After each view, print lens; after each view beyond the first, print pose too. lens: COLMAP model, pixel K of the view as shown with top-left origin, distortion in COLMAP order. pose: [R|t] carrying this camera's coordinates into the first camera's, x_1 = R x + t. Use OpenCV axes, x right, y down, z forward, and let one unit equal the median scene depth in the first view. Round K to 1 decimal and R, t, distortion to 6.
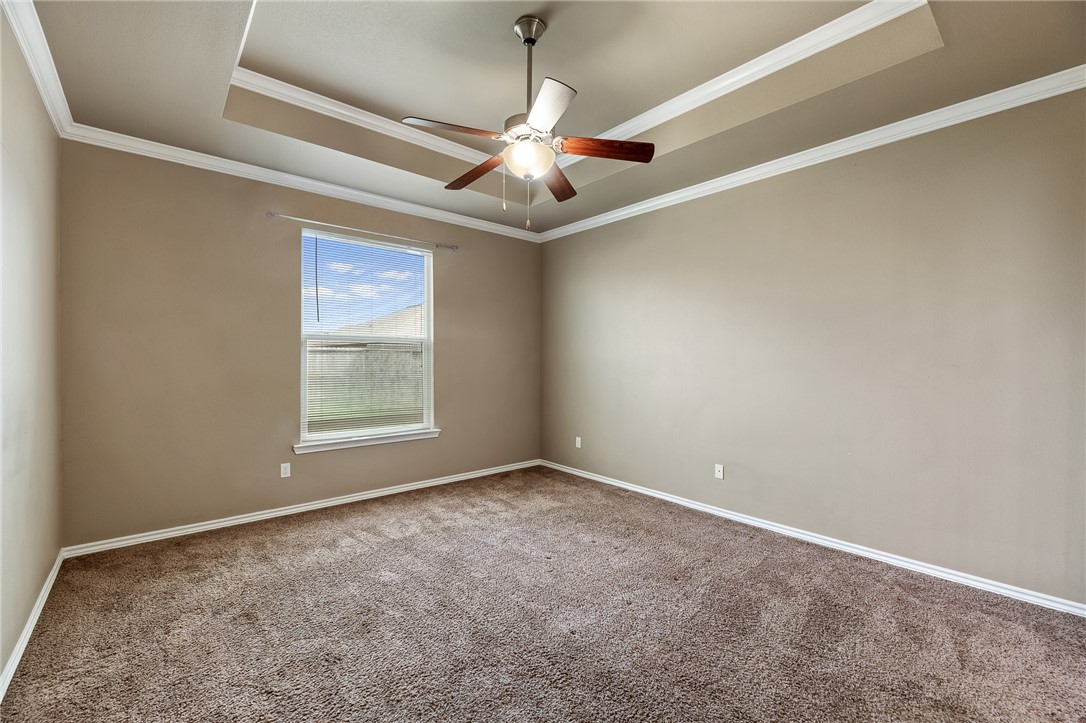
lens RADIAL K [[462.3, 0, 548.0], [0, 462.3, 373.2], [0, 0, 1]] dist [-0.003673, 0.000011]
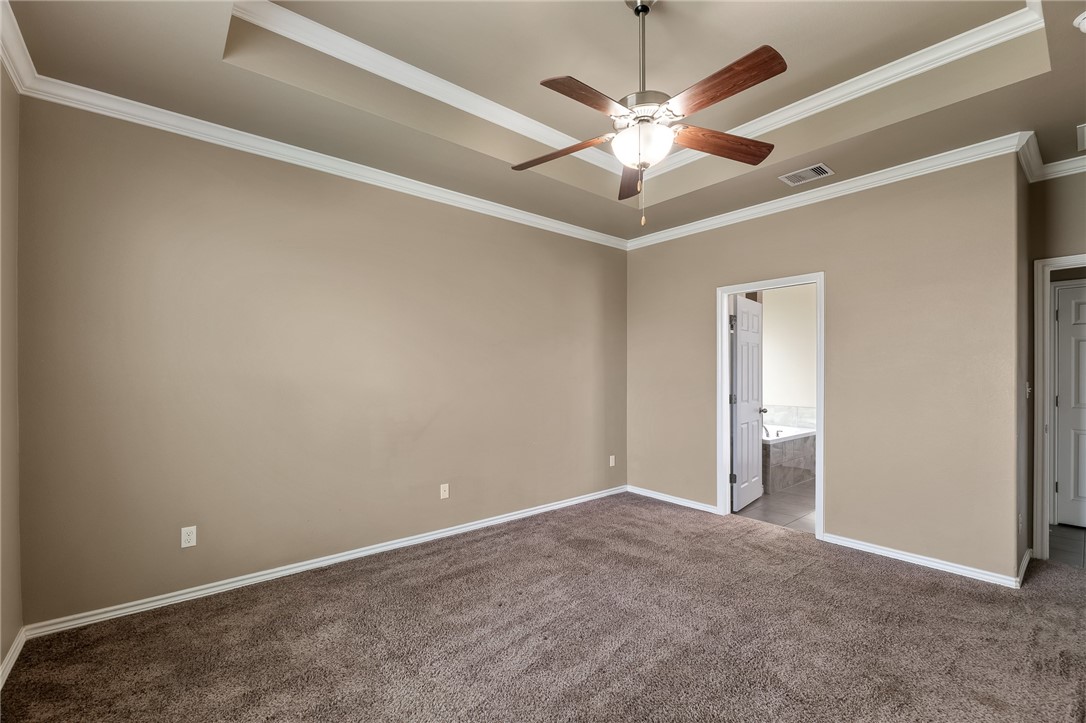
lens RADIAL K [[462.3, 0, 548.0], [0, 462.3, 373.2], [0, 0, 1]] dist [-0.003673, 0.000011]
pose [[0.008718, -0.005661, 0.999946, -0.681123], [0.033385, 0.999428, 0.005367, -0.037948], [-0.999405, 0.033337, 0.008902, 0.870893]]
